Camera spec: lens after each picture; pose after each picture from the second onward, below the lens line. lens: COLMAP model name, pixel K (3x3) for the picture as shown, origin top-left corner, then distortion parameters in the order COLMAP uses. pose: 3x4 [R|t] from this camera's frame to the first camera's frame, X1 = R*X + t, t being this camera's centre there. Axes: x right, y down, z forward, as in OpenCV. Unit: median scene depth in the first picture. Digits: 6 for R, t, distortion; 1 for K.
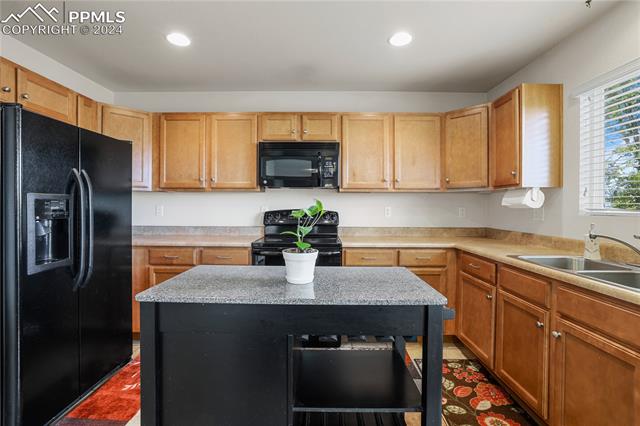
lens RADIAL K [[285.1, 0, 320.2], [0, 285.1, 205.8], [0, 0, 1]] dist [-0.054940, 0.018519]
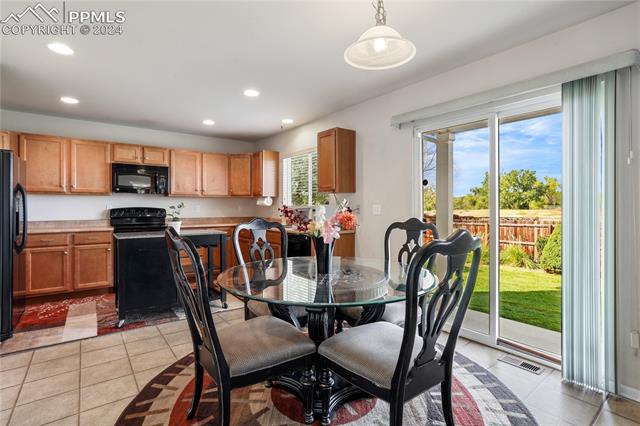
lens RADIAL K [[305.1, 0, 305.6], [0, 305.1, 205.4], [0, 0, 1]] dist [0.000741, 0.000091]
pose [[0.809318, -0.001163, 0.587370, -0.335090], [0.001480, 0.999999, -0.000058, 0.004027], [-0.587369, 0.000916, 0.809319, -0.911727]]
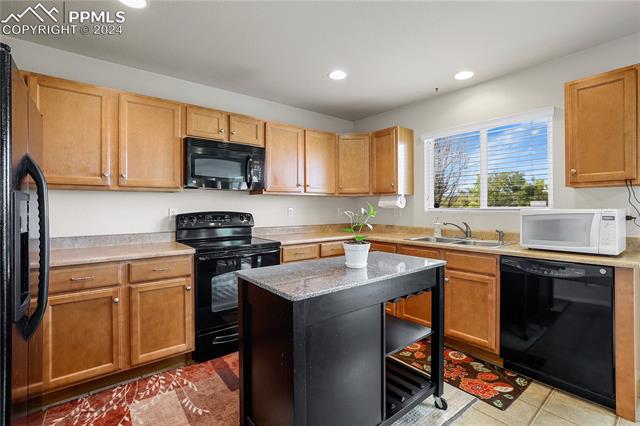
lens RADIAL K [[292.6, 0, 318.0], [0, 292.6, 204.9], [0, 0, 1]] dist [-0.014490, 0.001085]
pose [[0.783805, -0.002064, 0.621004, -0.457429], [0.004743, 0.999985, -0.002663, -0.005647], [-0.620989, 0.005033, 0.783803, 0.019094]]
